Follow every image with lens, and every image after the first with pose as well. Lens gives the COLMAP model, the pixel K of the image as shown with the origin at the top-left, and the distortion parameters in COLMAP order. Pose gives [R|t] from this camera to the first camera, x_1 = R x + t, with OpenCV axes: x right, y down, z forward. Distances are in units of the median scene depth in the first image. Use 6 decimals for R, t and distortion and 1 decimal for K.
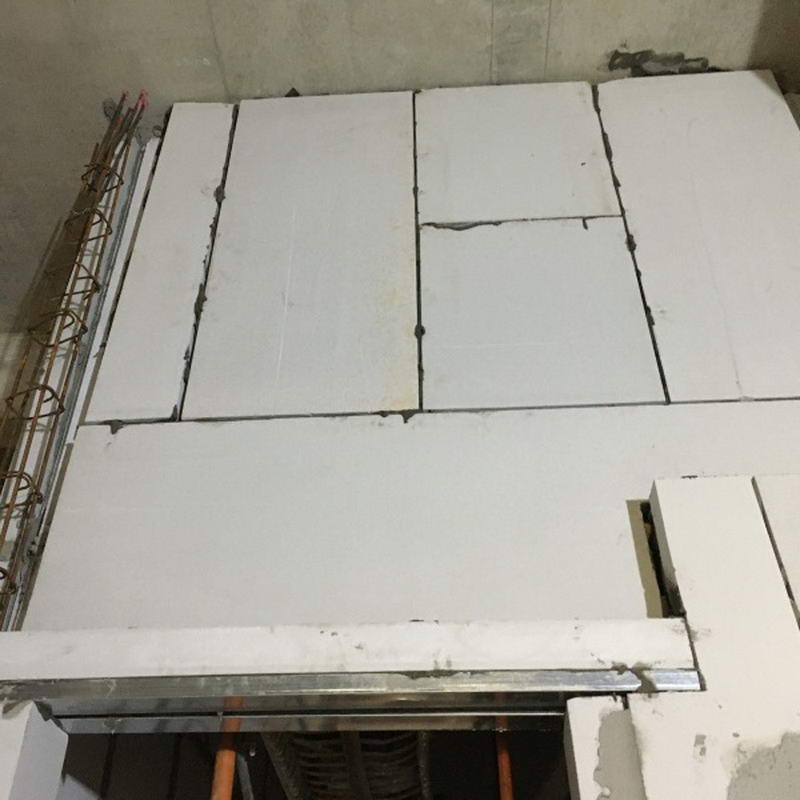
lens RADIAL K [[920.2, 0, 400.6], [0, 920.2, 376.1], [0, 0, 1]] dist [0.040849, -0.036427]
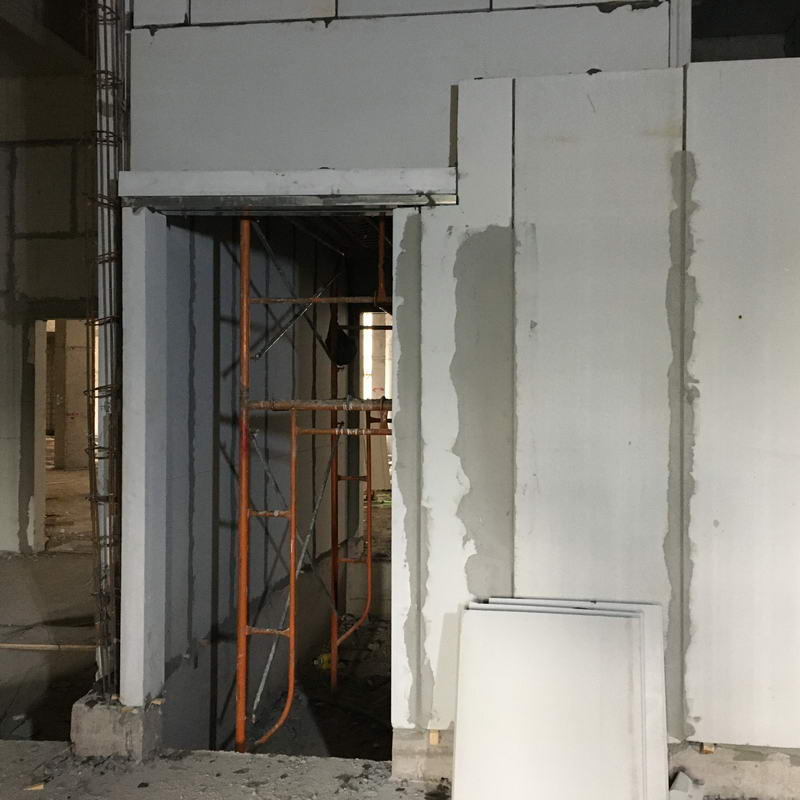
lens RADIAL K [[920.2, 0, 400.6], [0, 920.2, 376.1], [0, 0, 1]] dist [0.040849, -0.036427]
pose [[0.994327, 0.011956, -0.105694, 0.400179], [0.059377, 0.762047, 0.644793, -0.665865], [0.088253, -0.647411, 0.757014, -0.773035]]
